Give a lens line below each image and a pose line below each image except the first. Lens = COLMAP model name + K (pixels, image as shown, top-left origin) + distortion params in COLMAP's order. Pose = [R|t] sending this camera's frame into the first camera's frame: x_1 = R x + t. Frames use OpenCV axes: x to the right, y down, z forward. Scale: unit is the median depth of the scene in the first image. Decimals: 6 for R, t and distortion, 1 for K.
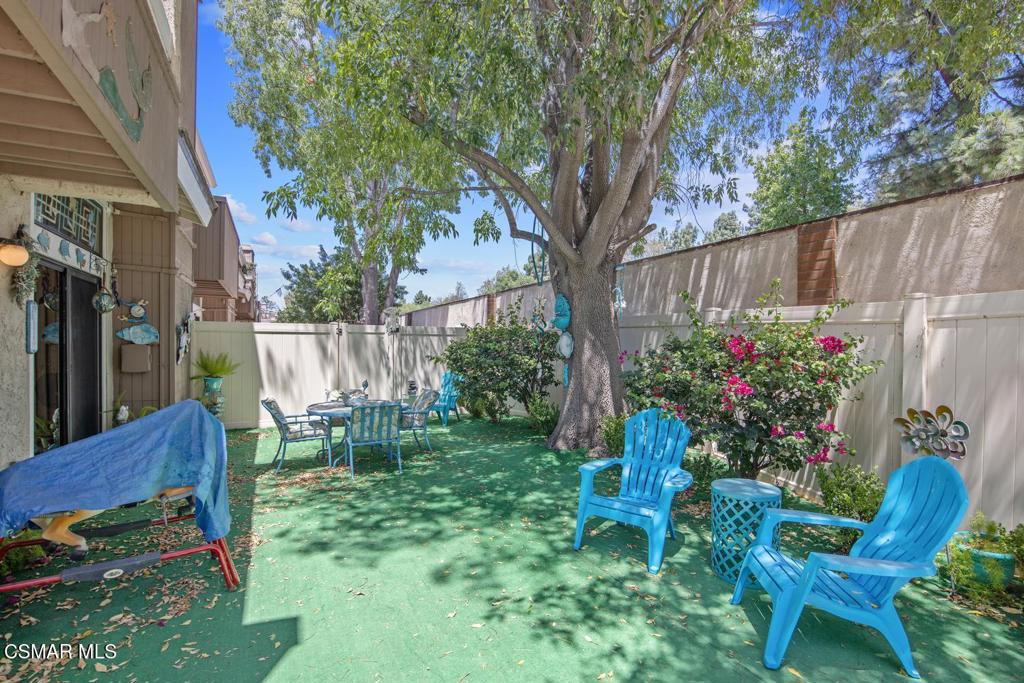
lens RADIAL K [[474.8, 0, 512.0], [0, 474.8, 341.5], [0, 0, 1]] dist [-0.000069, 0.000025]
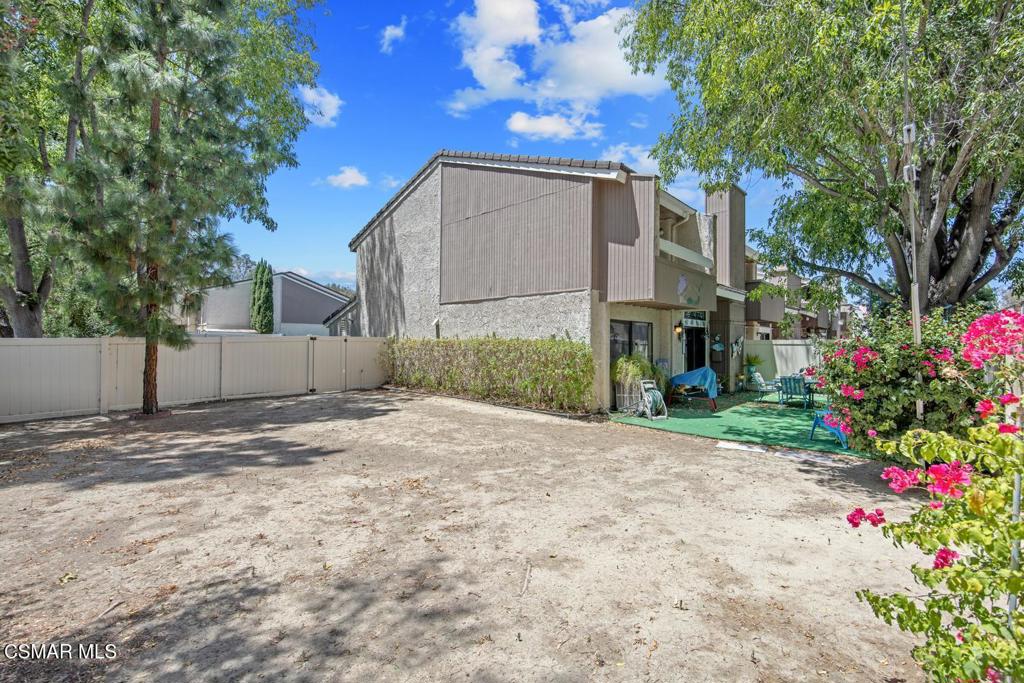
lens RADIAL K [[440.9, 0, 512.0], [0, 440.9, 341.5], [0, 0, 1]] dist [-0.000119, -0.000008]
pose [[0.342500, -0.007050, -0.939492, 1.256124], [0.004832, 0.999972, -0.005742, -0.041706], [0.939506, -0.002573, 0.342524, -1.023319]]
